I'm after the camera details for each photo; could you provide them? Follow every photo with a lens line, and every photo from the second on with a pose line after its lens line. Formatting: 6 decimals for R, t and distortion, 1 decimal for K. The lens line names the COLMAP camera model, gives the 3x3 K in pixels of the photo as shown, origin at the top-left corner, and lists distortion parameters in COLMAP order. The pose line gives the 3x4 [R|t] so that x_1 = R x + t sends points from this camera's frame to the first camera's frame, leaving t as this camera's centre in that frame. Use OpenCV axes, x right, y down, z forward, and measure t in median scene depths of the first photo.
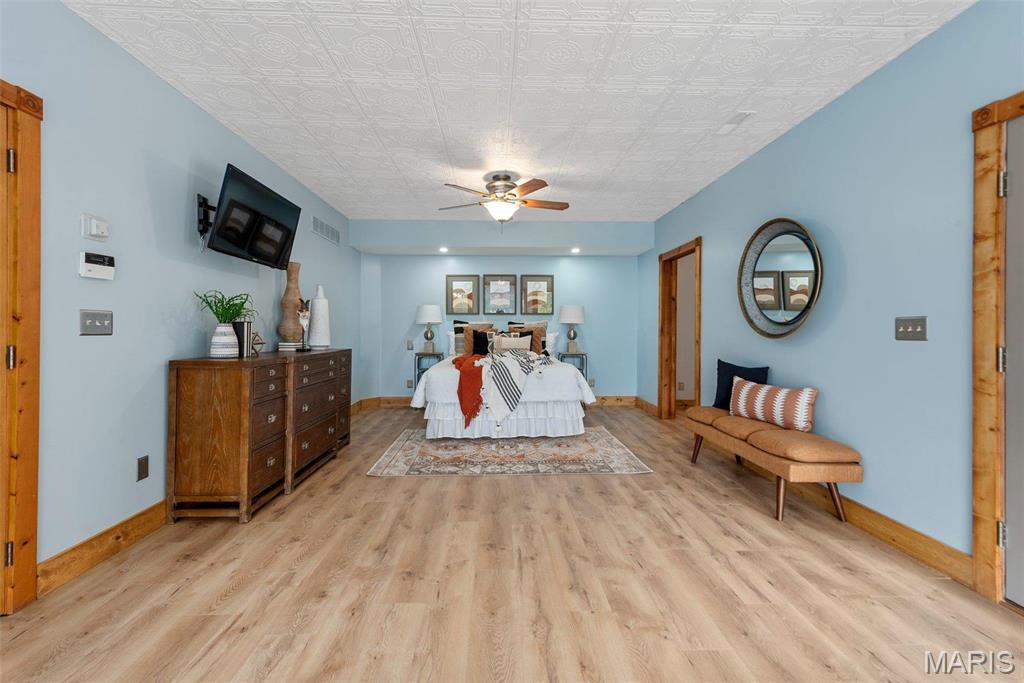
lens RADIAL K [[407.8, 0, 507.2], [0, 407.8, 331.6], [0, 0, 1]] dist [0.016276, -0.003422]
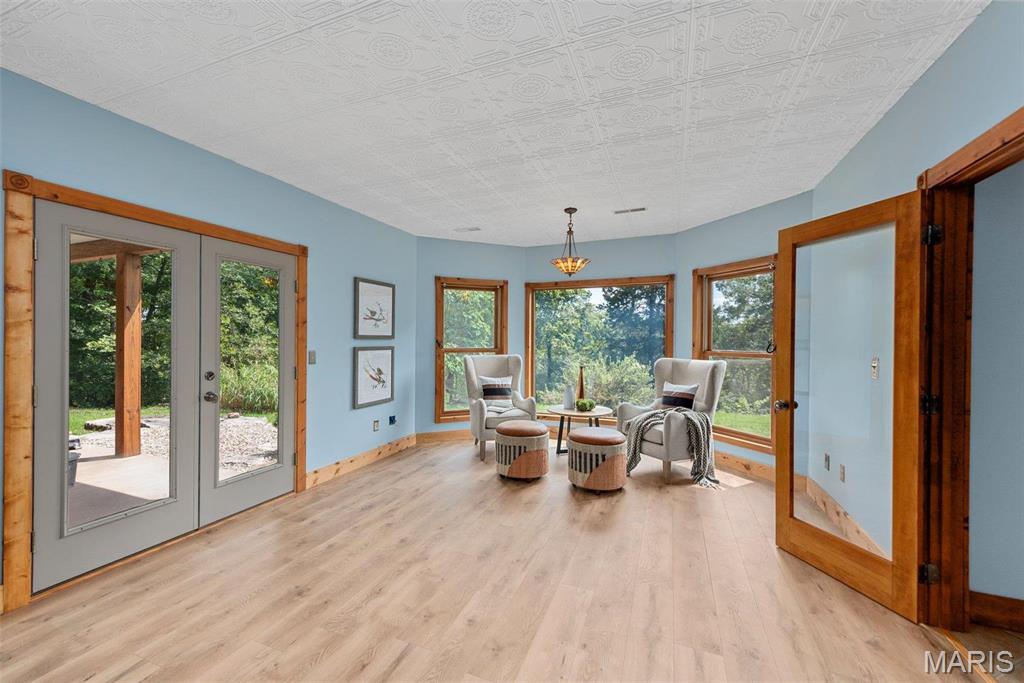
lens RADIAL K [[407.8, 0, 508.2], [0, 407.8, 334.1], [0, 0, 1]] dist [0.016276, -0.003422]
pose [[-0.909704, -0.009418, 0.415150, -0.528299], [-0.010762, 0.999942, -0.000900, -0.120730], [-0.415117, -0.005286, -0.909753, 1.478787]]
